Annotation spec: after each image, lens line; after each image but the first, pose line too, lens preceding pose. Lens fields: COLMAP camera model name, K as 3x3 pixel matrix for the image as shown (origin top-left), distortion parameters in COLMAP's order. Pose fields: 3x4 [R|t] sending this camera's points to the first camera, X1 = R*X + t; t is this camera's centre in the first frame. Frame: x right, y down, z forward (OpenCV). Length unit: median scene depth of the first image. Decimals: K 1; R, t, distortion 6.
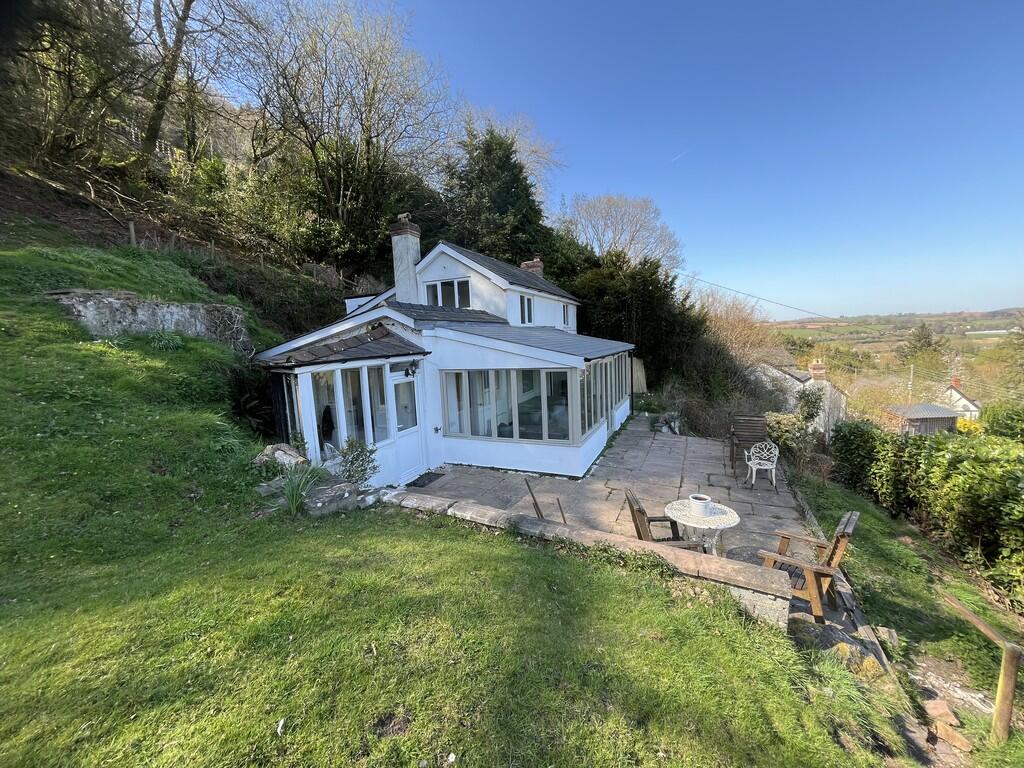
lens RADIAL K [[407.1, 0, 513.6], [0, 407.1, 382.5], [0, 0, 1]] dist [-0.001965, -0.000115]
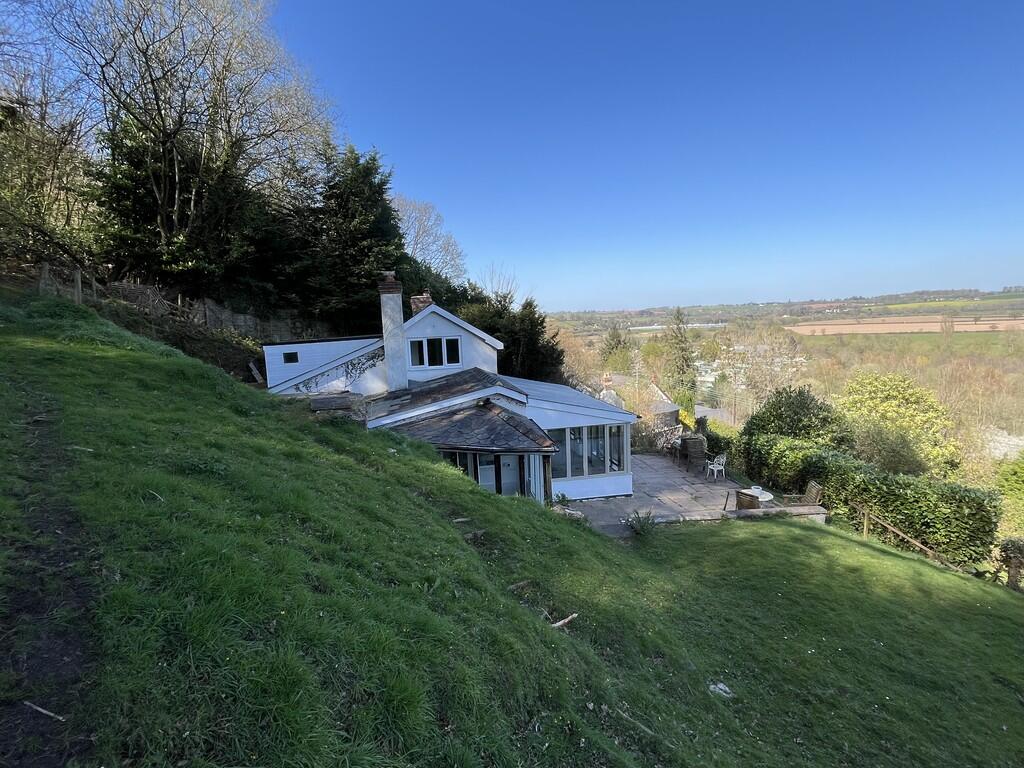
lens RADIAL K [[490.6, 0, 511.5], [0, 490.6, 383.2], [0, 0, 1]] dist [0.001013, 0.000083]
pose [[0.822551, -0.059558, 0.565564, -0.718206], [0.063181, 0.997915, 0.013198, -0.137215], [-0.565171, 0.024877, 0.824599, -0.155770]]
